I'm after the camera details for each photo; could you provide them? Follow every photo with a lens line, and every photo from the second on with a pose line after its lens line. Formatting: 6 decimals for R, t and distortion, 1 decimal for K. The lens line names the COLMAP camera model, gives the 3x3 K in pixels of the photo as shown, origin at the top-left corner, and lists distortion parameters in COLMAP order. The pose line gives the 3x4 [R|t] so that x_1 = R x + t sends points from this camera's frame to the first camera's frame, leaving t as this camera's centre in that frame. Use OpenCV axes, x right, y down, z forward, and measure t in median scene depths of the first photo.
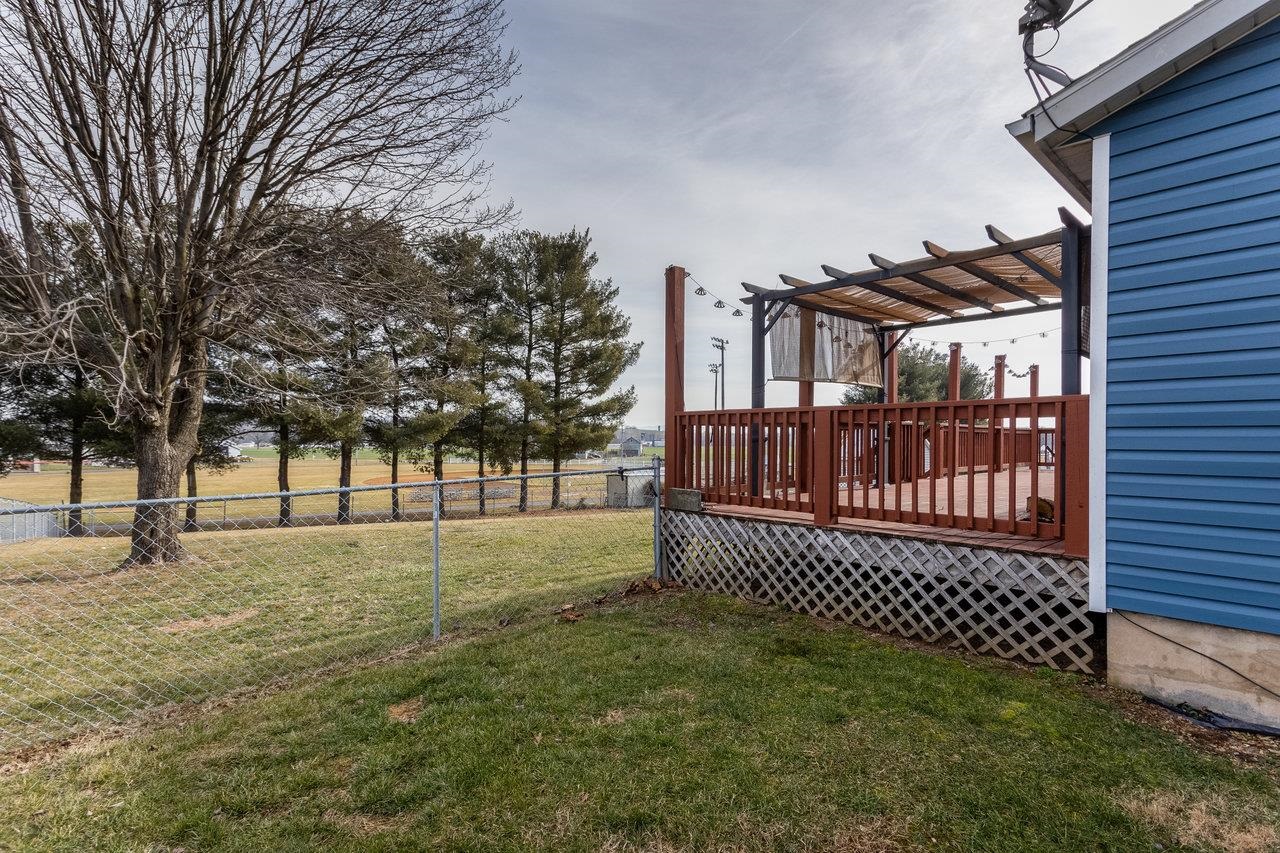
lens RADIAL K [[624.3, 0, 640.0], [0, 624.3, 426.5], [0, 0, 1]] dist [0.000617, 0.000019]
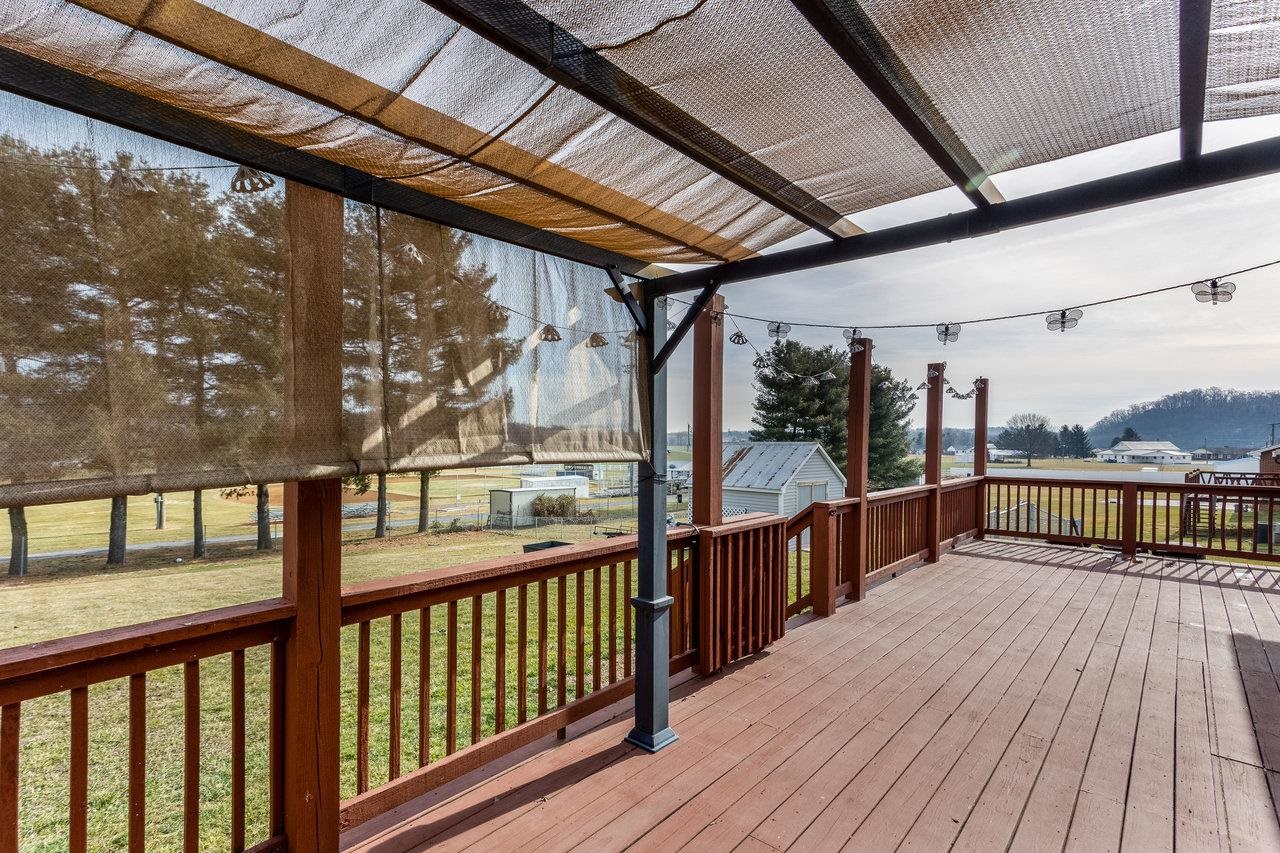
lens RADIAL K [[615.2, 0, 638.2], [0, 615.2, 441.9], [0, 0, 1]] dist [-0.000933, -0.000125]
pose [[0.994287, 0.000625, 0.106733, 0.070115], [-0.003542, 0.999625, 0.027143, -0.016274], [-0.106676, -0.027366, 0.993917, 0.134463]]
